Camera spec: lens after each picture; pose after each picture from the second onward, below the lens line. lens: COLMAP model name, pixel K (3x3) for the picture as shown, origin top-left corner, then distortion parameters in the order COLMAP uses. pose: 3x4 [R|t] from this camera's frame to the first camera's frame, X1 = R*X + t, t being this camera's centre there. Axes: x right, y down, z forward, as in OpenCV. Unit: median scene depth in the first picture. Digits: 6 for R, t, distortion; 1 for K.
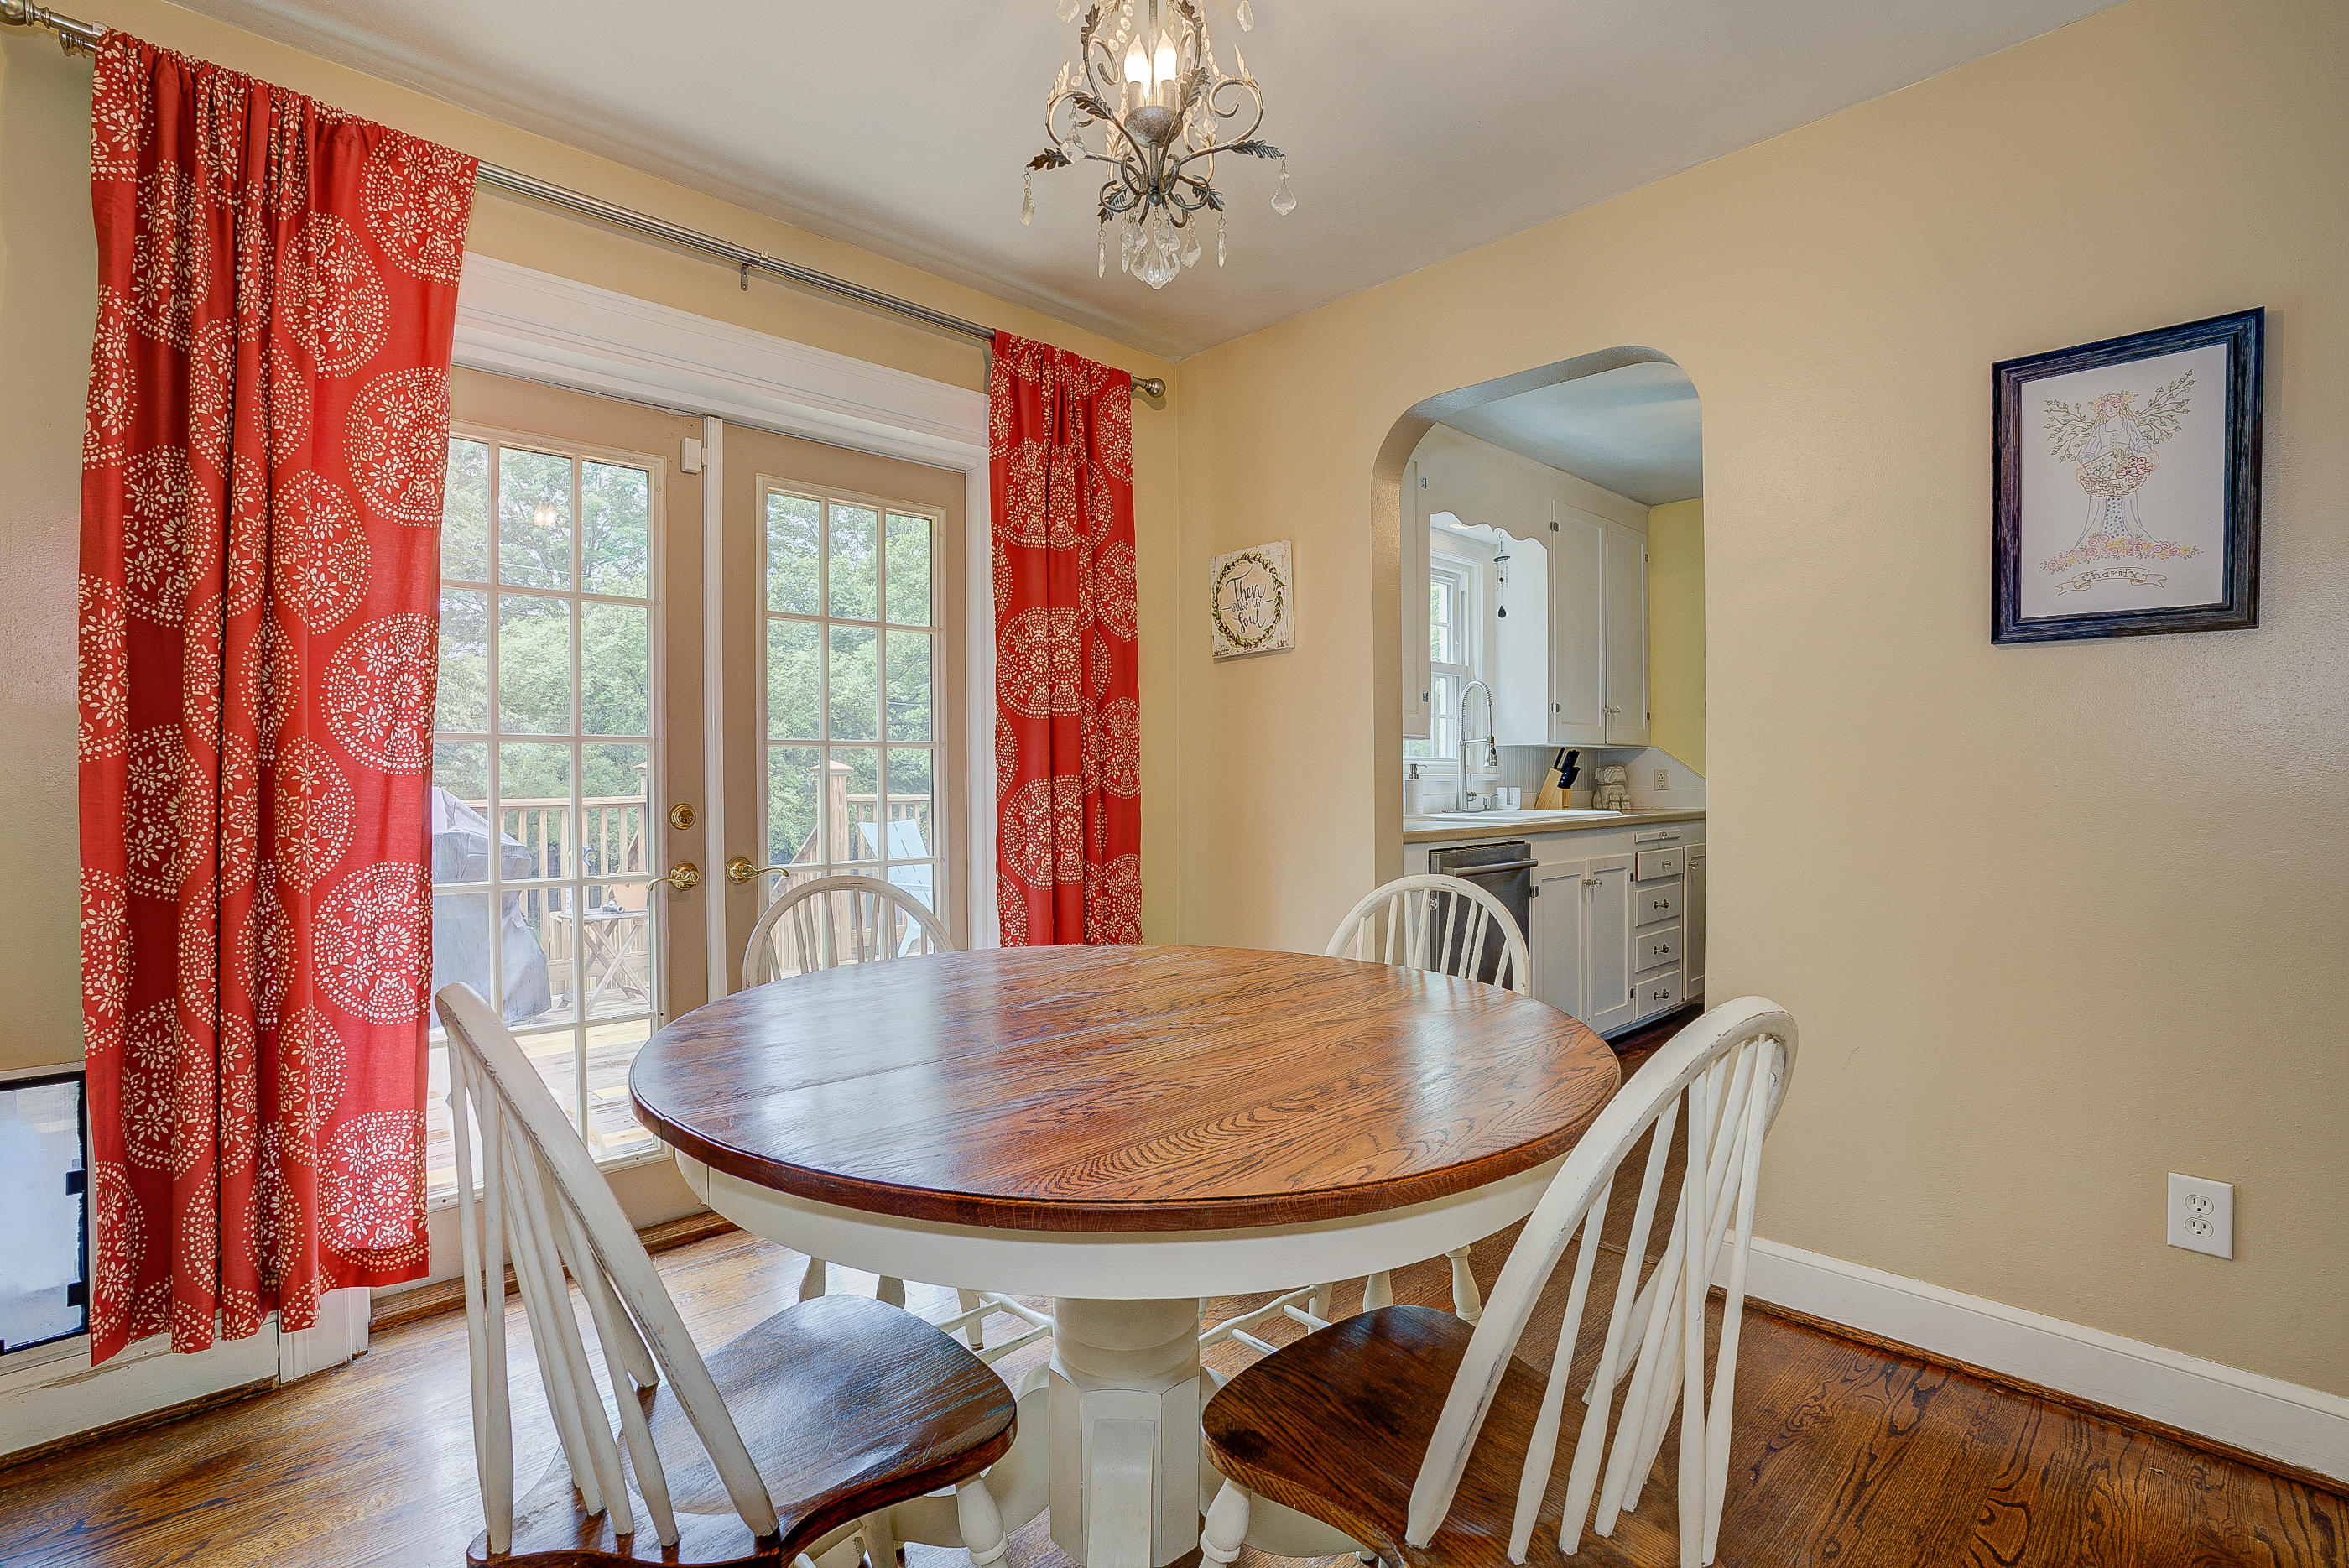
lens RADIAL K [[1114.8, 0, 1186.0], [0, 1114.8, 791.6], [0, 0, 1]] dist [-0.064897, 0.018840]
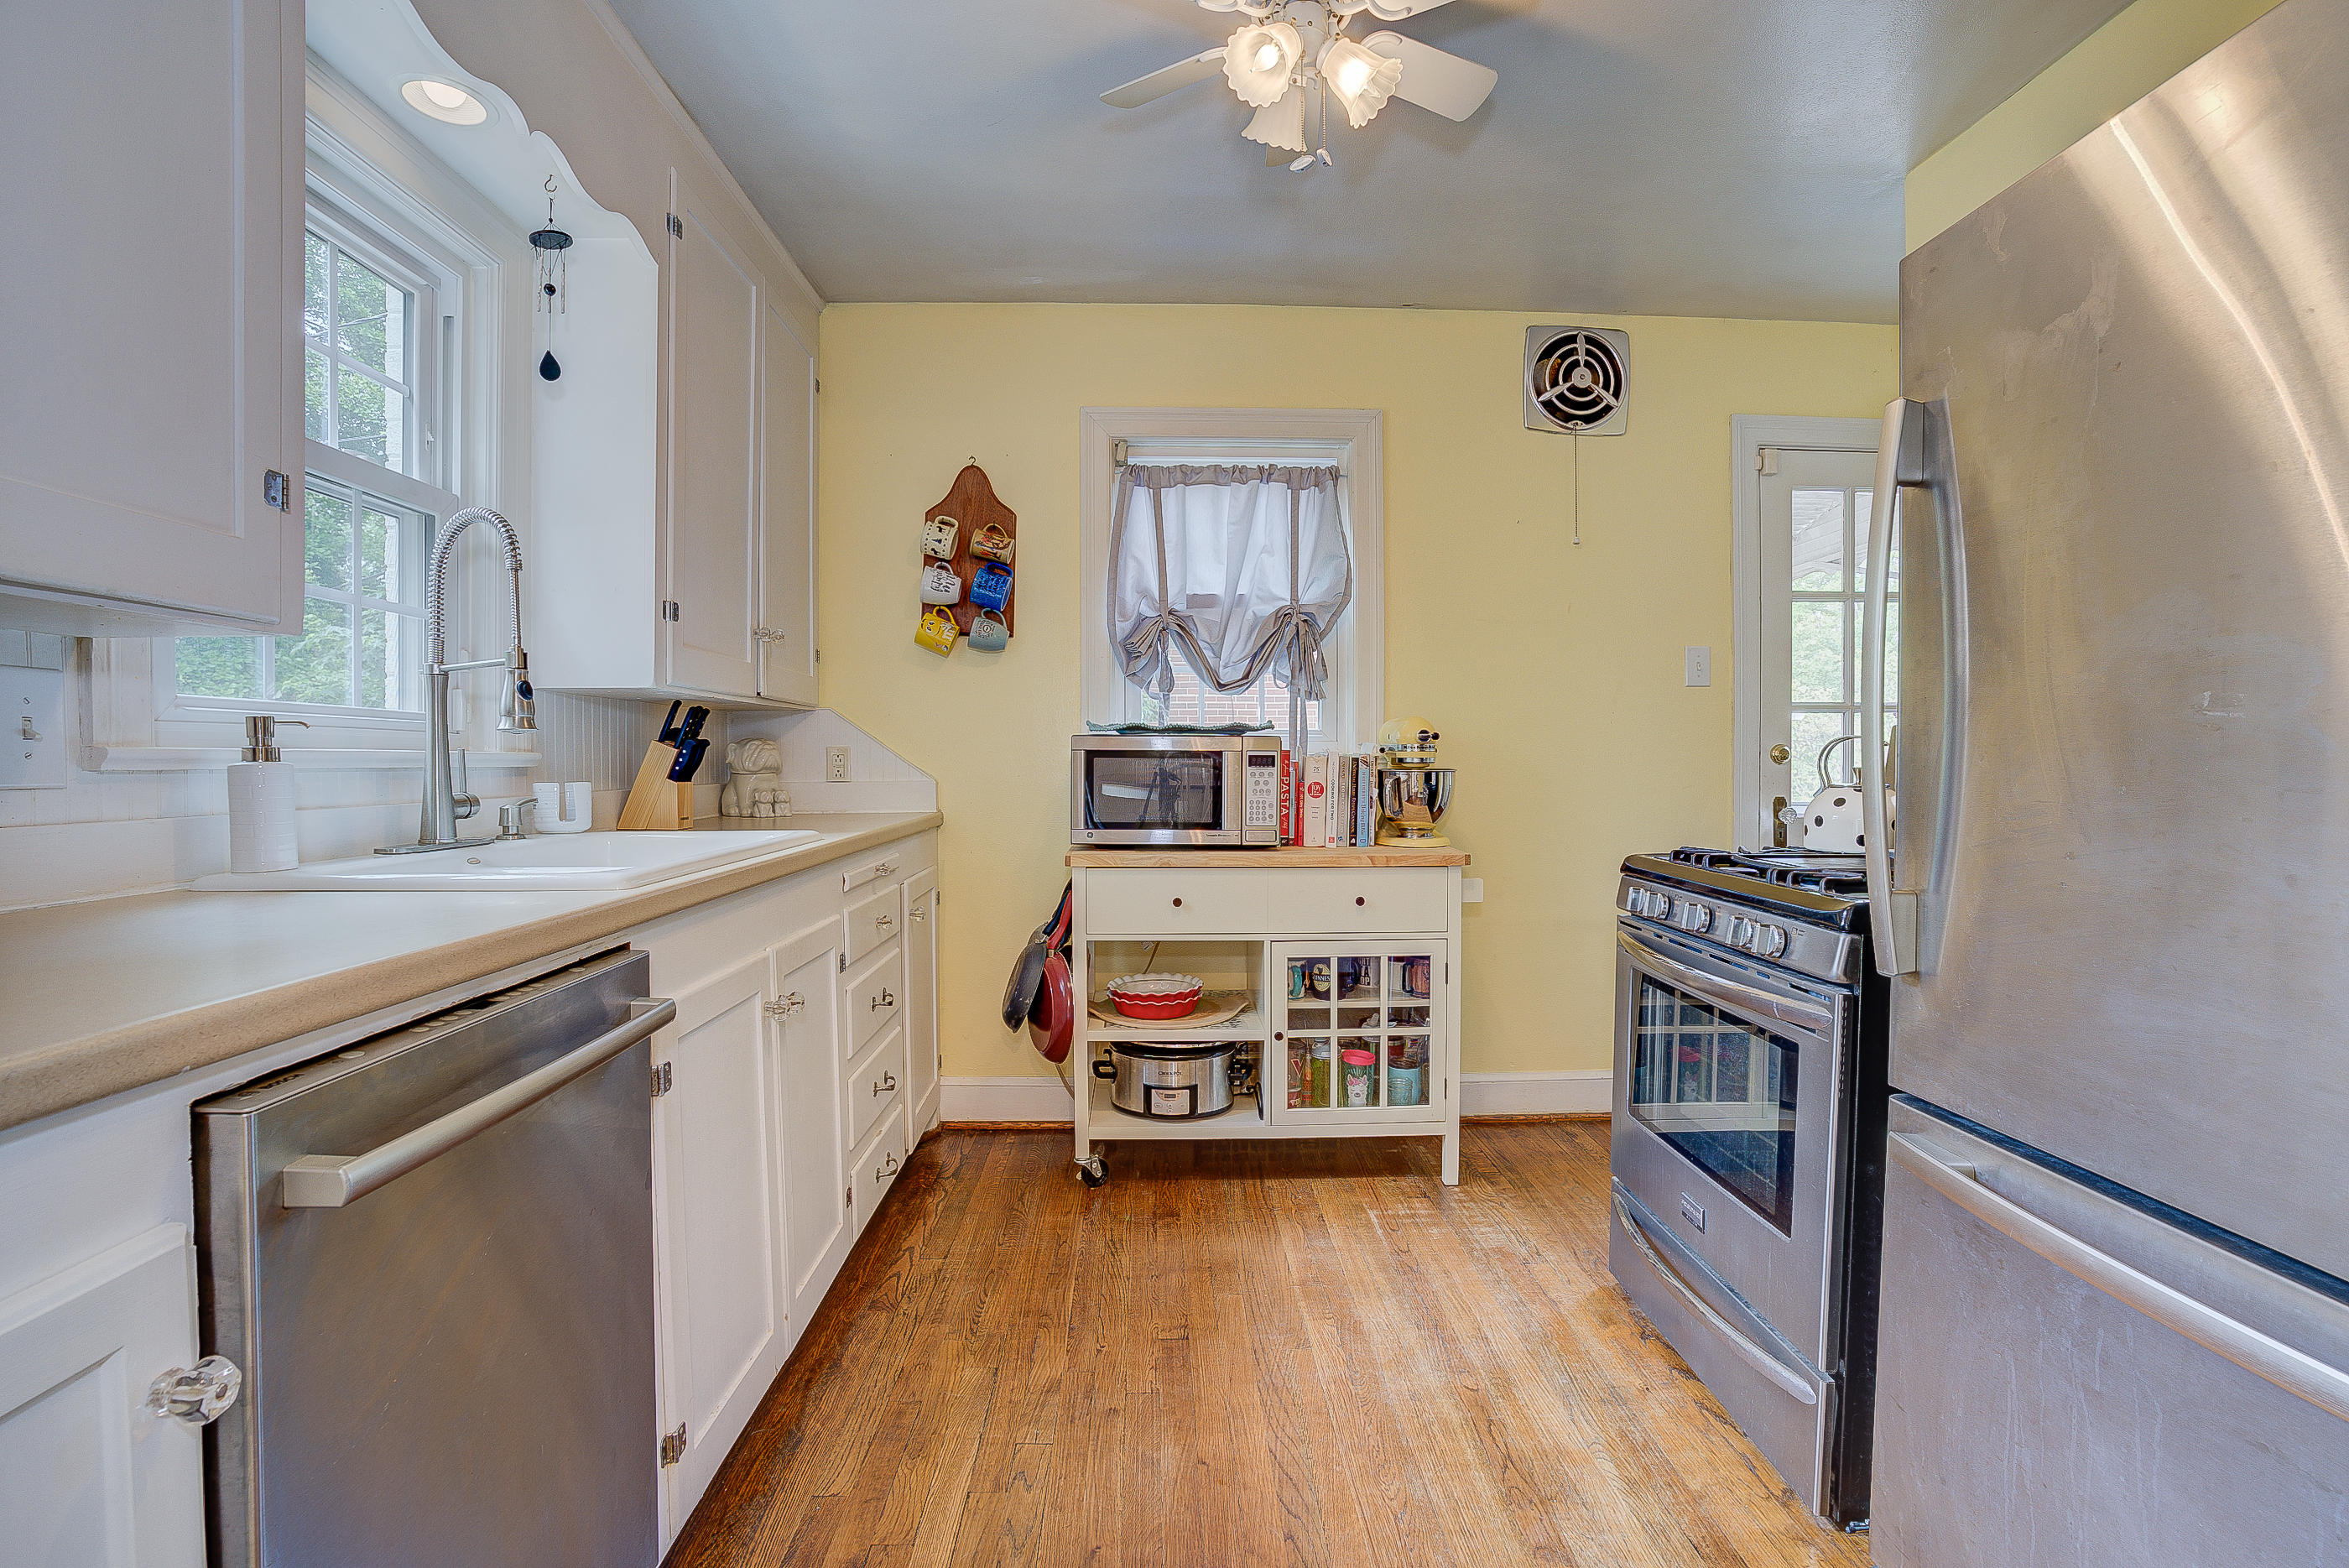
lens RADIAL K [[1114.8, 0, 1182.4], [0, 1114.8, 780.0], [0, 0, 1]] dist [-0.064897, 0.018840]
pose [[0.685821, -0.008778, 0.727717, 0.235474], [0.005421, 0.999961, 0.006952, -0.010192], [-0.727750, -0.000823, 0.685842, 0.856871]]
